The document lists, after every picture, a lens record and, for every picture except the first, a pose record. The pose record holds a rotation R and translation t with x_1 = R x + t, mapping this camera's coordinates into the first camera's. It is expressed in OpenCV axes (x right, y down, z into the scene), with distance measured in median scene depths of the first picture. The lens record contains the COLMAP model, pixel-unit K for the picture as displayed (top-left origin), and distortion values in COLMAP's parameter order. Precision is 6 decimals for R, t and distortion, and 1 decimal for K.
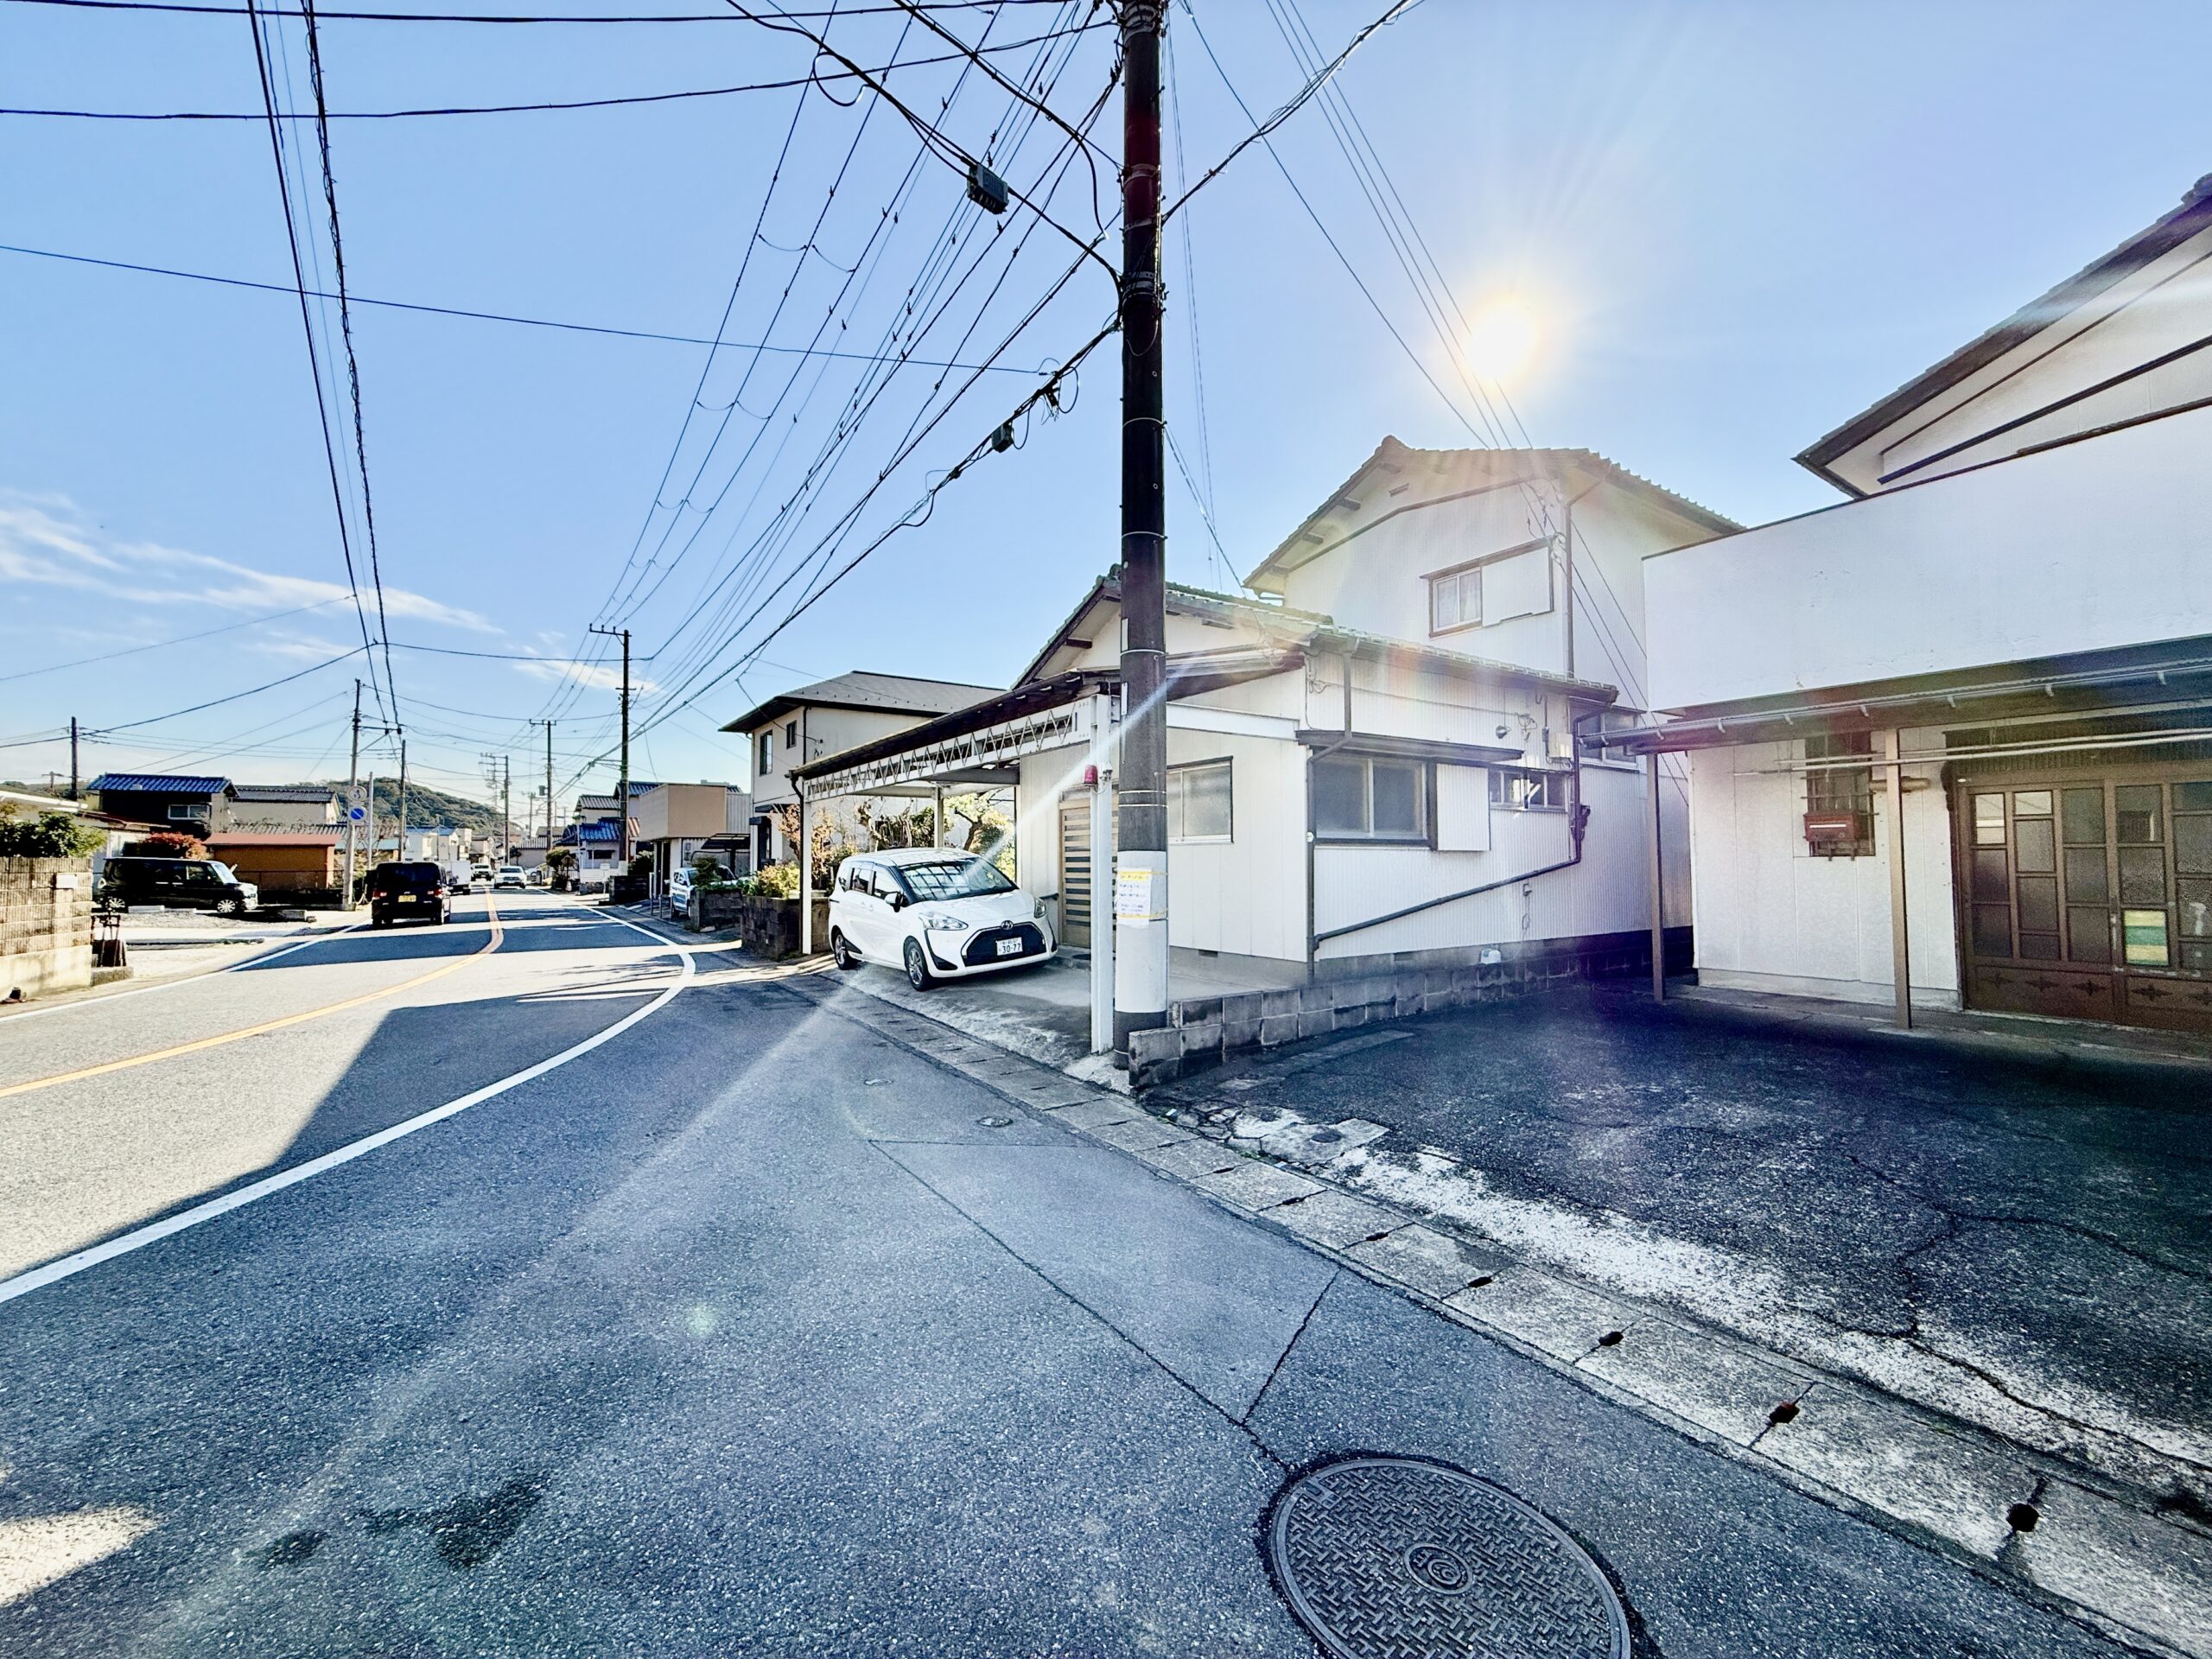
lens RADIAL K [[878.6, 0, 1101.9], [0, 878.6, 829.3], [0, 0, 1]] dist [-0.000149, 0.000275]
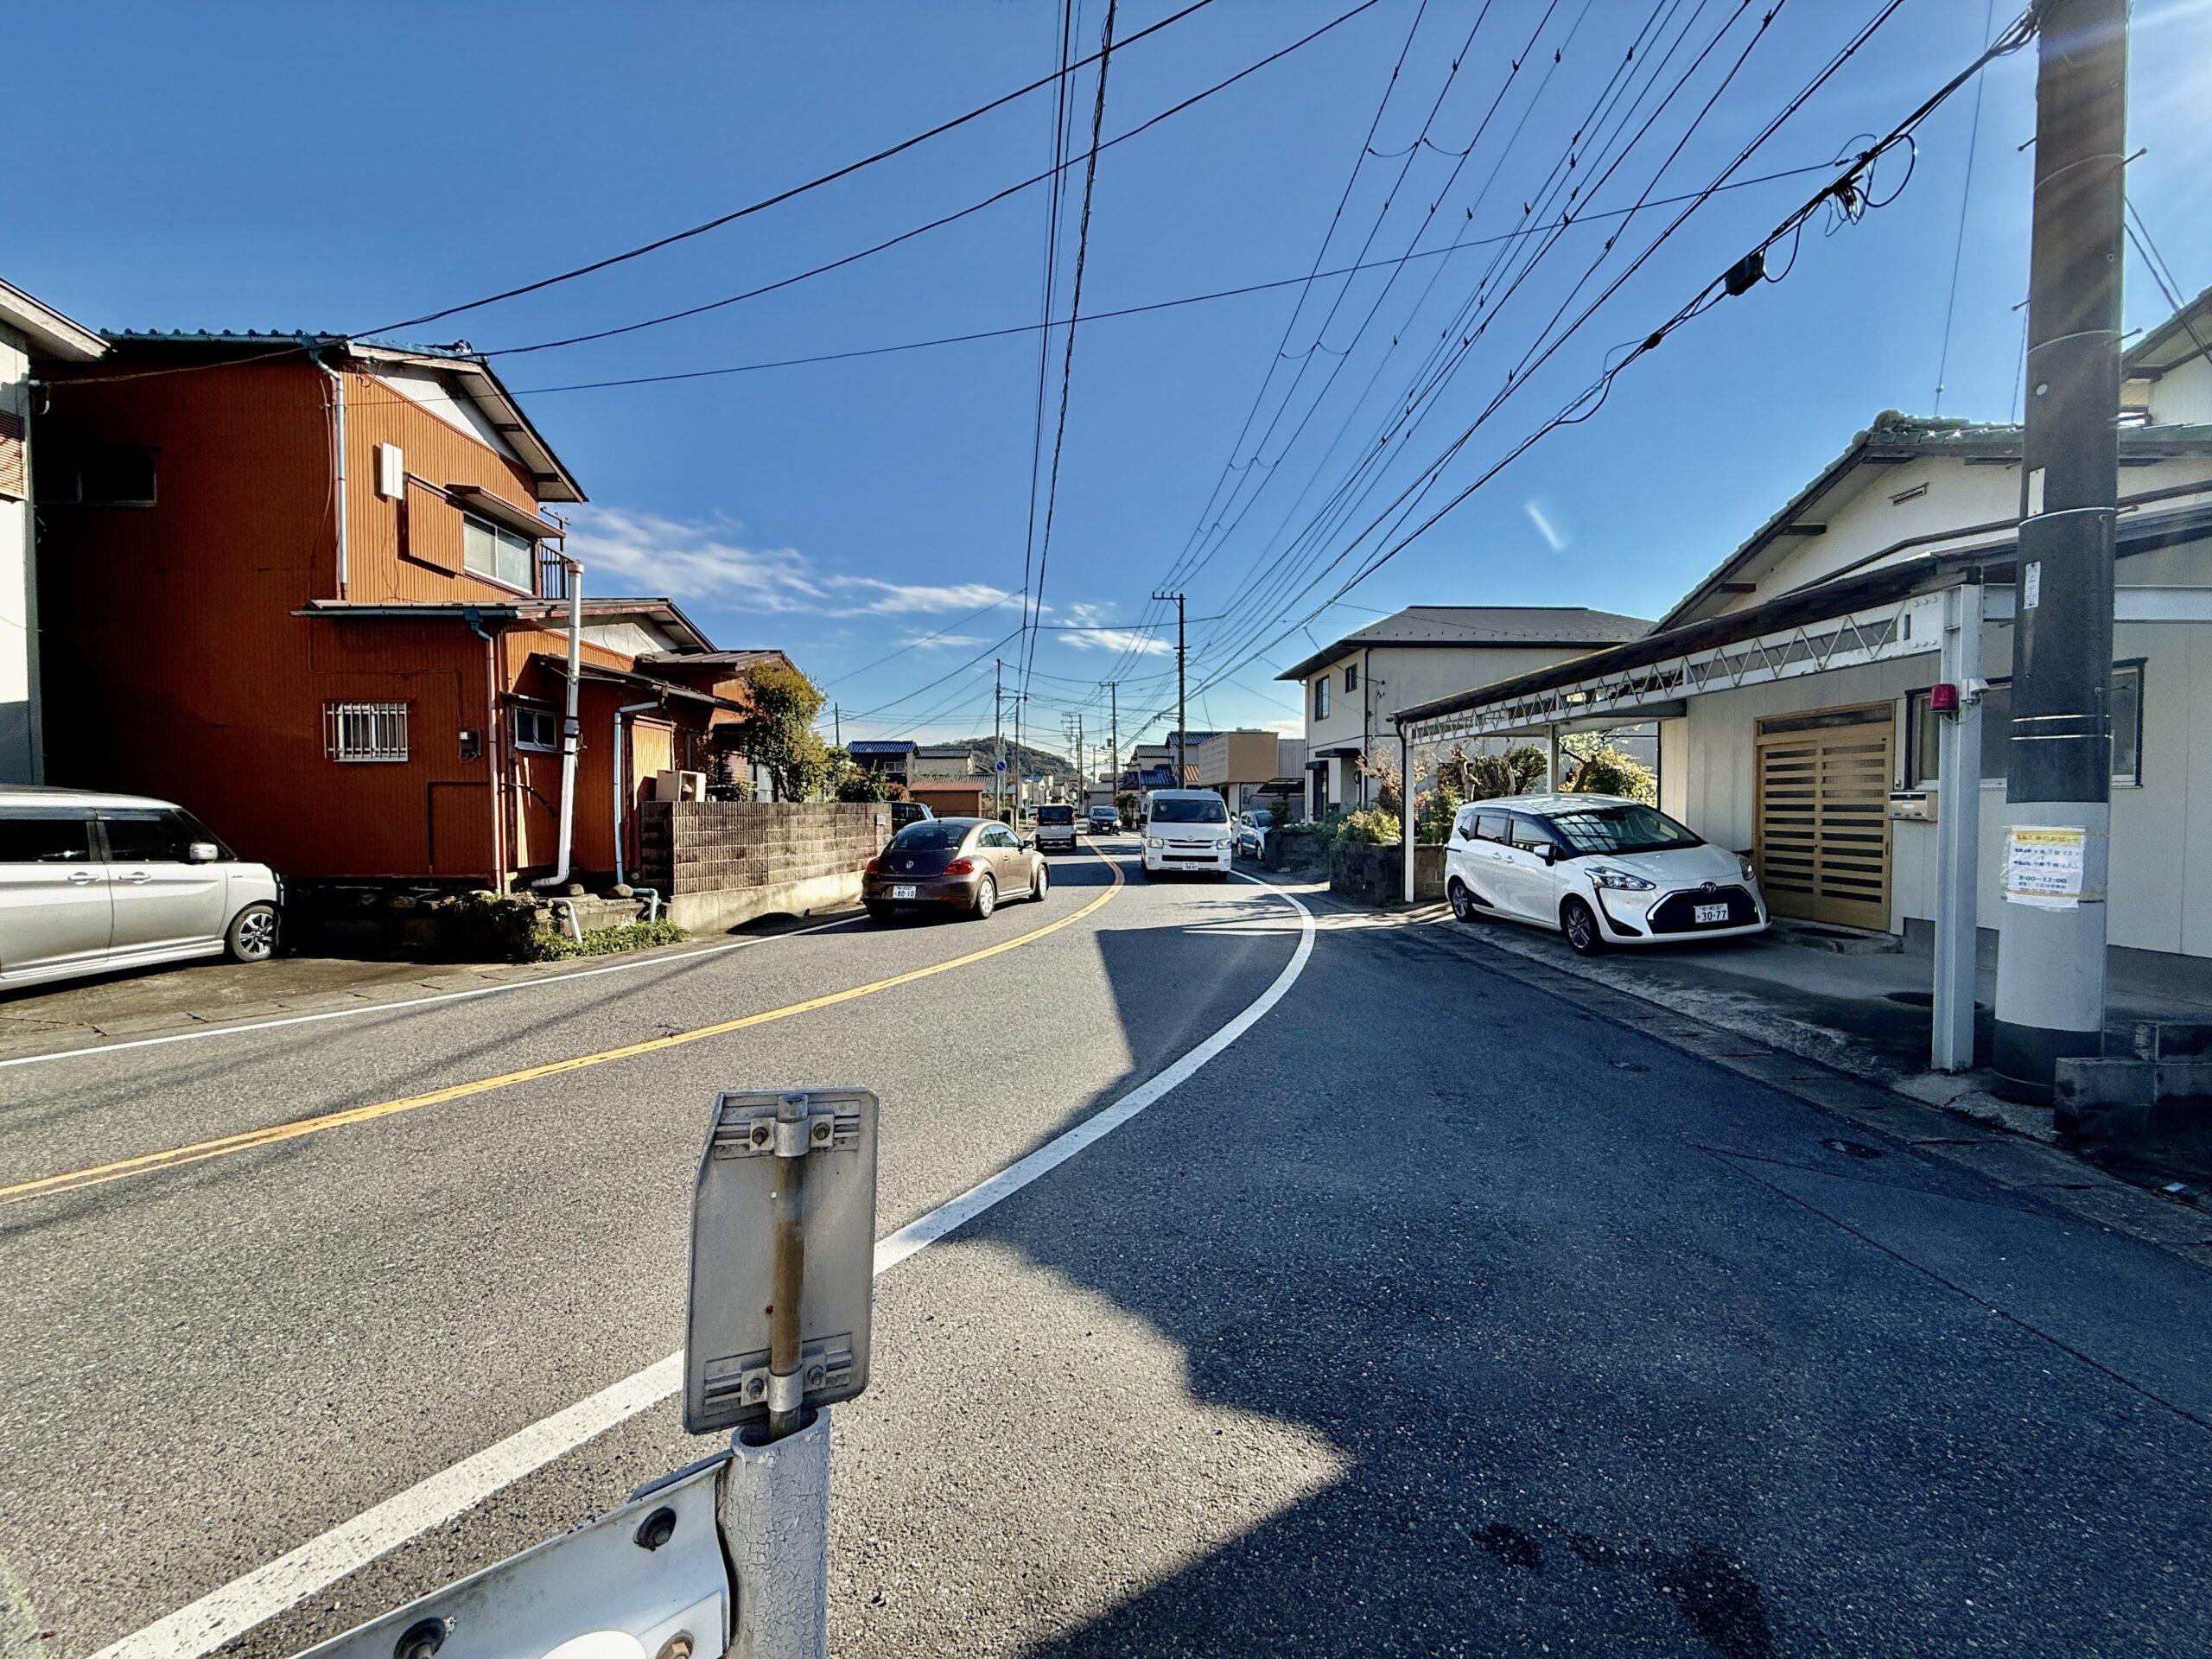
lens RADIAL K [[878.6, 0, 1106.0], [0, 878.6, 829.4], [0, 0, 1]] dist [-0.000149, 0.000275]
pose [[0.847262, 0.018475, -0.530853, -0.208517], [0.016681, 0.997977, 0.061355, -0.008355], [0.530913, -0.060839, 0.845240, -0.000302]]
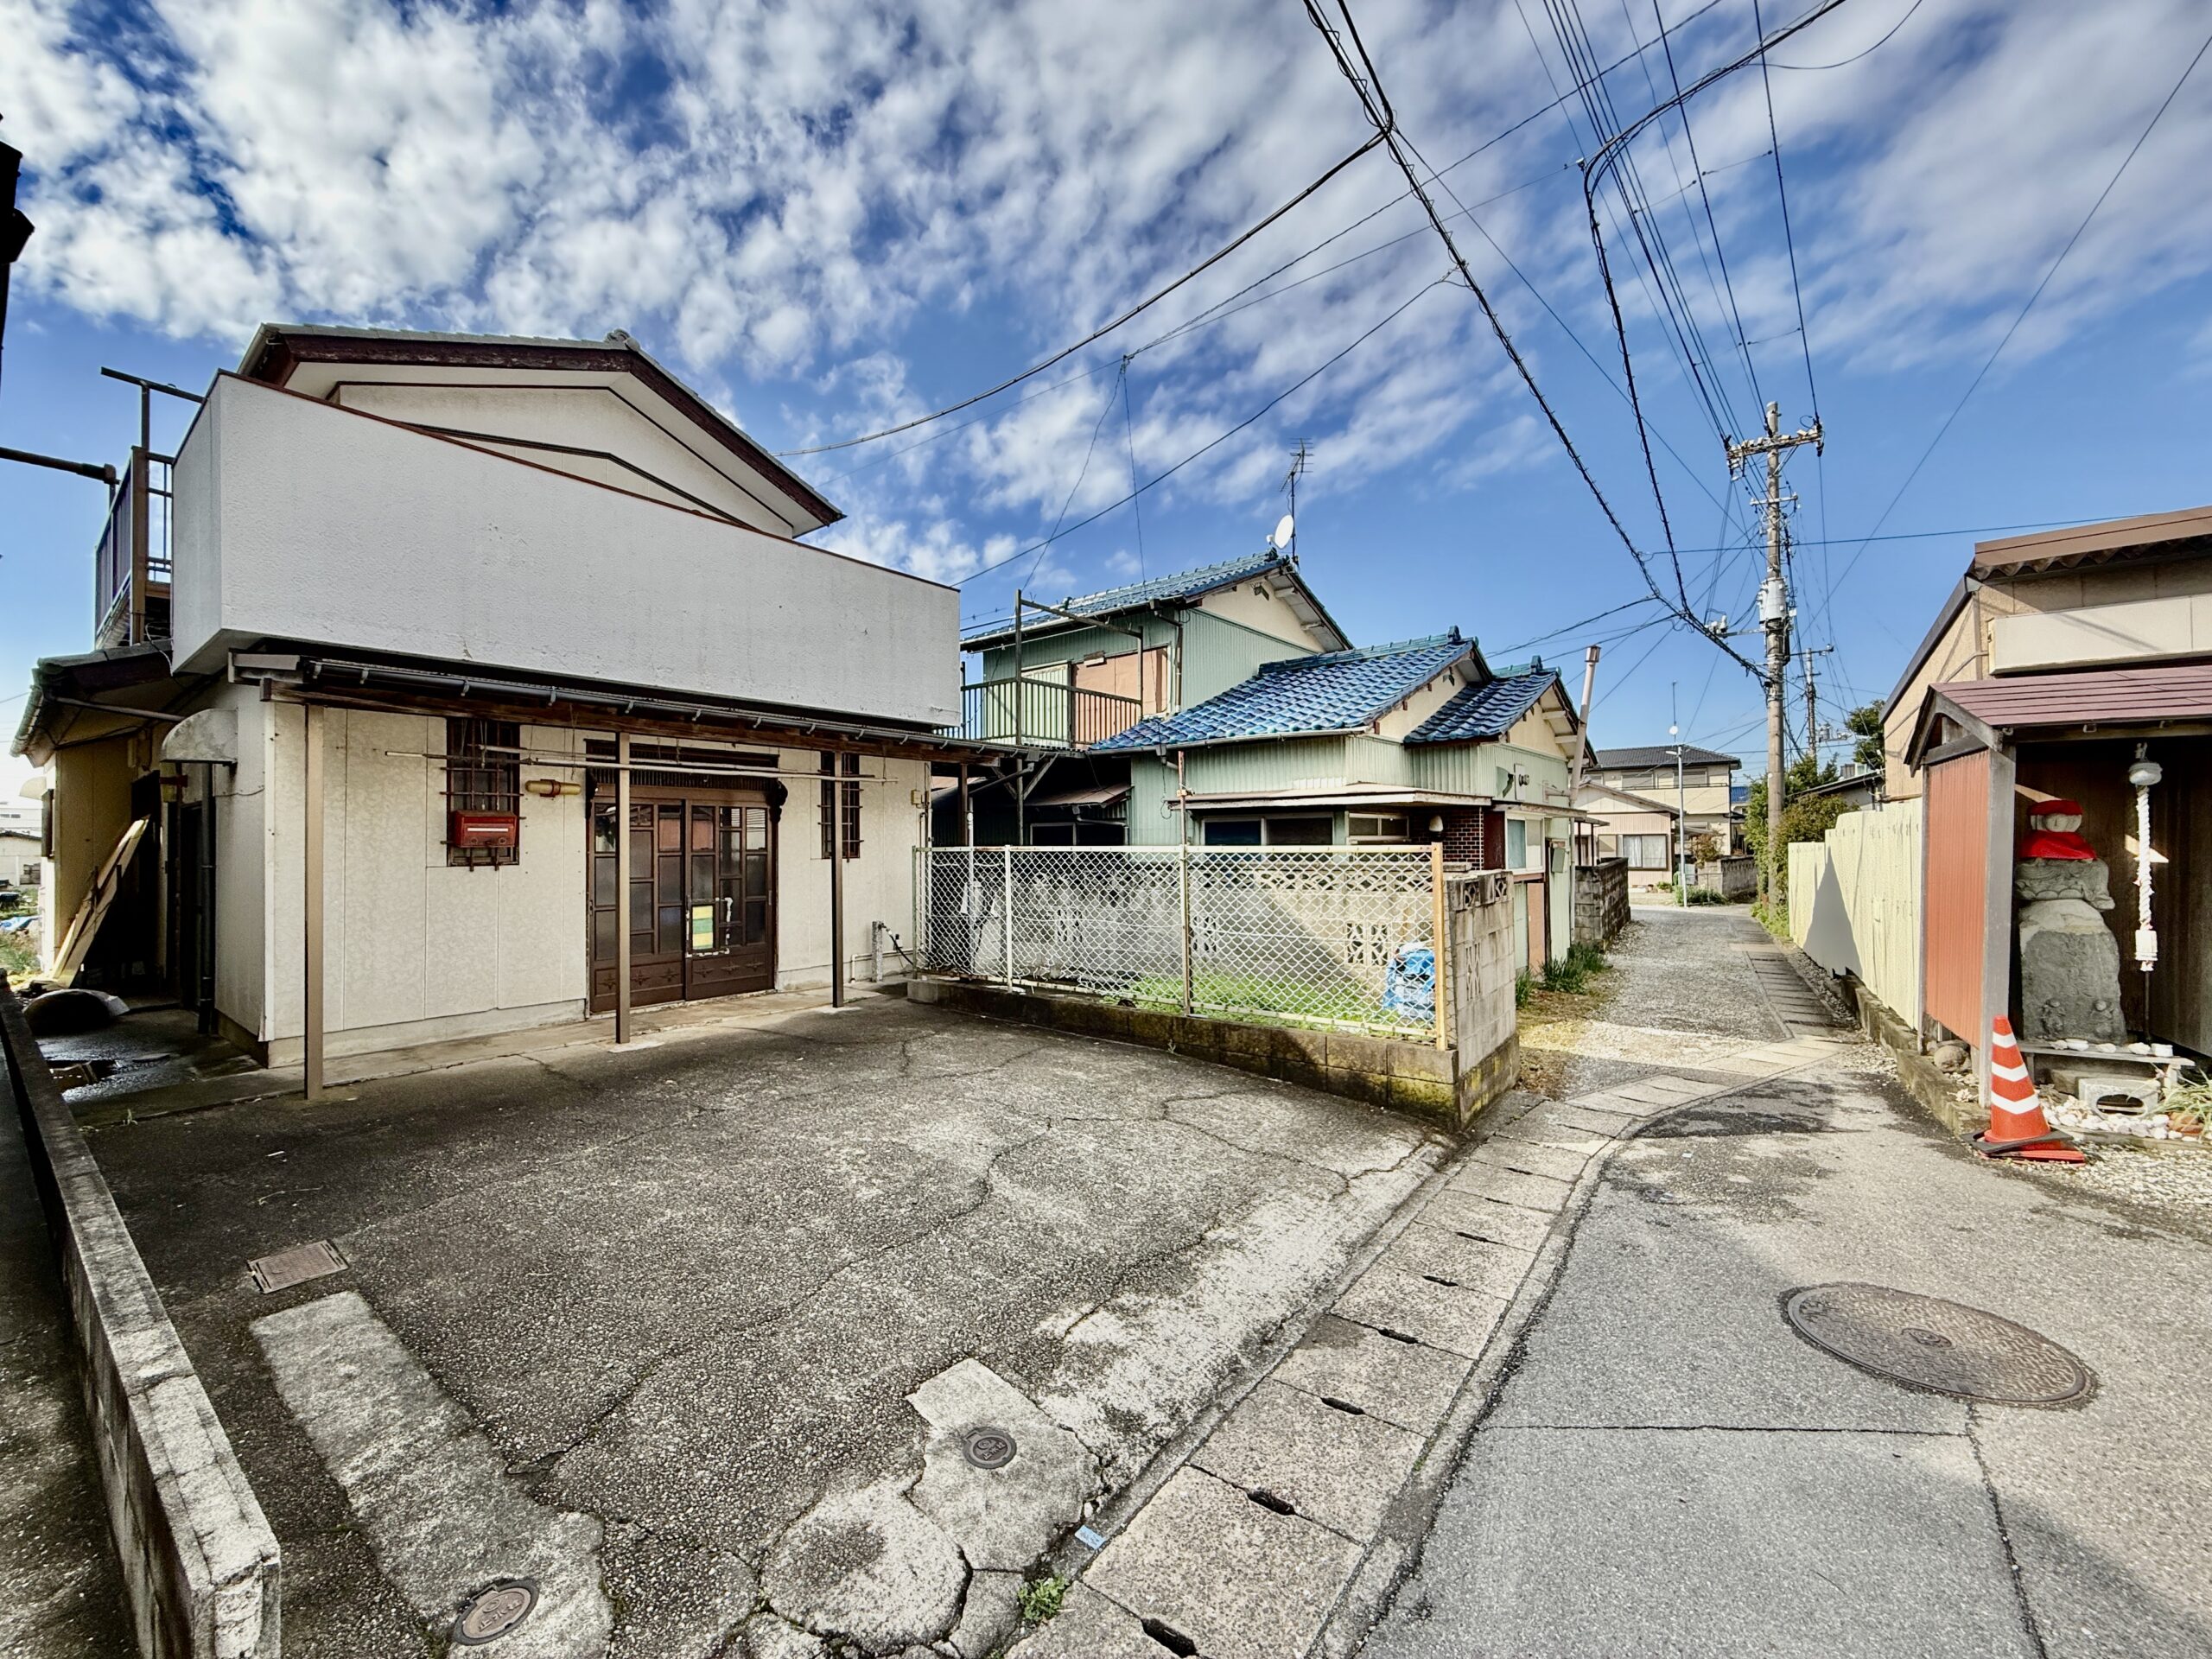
lens RADIAL K [[878.6, 0, 1099.0], [0, 878.6, 832.2], [0, 0, 1]] dist [-0.000149, 0.000275]
pose [[-0.317863, 0.025881, 0.947783, -0.163607], [-0.021994, 0.999157, -0.034660, 0.015999], [-0.947881, -0.031863, -0.317026, 0.759049]]
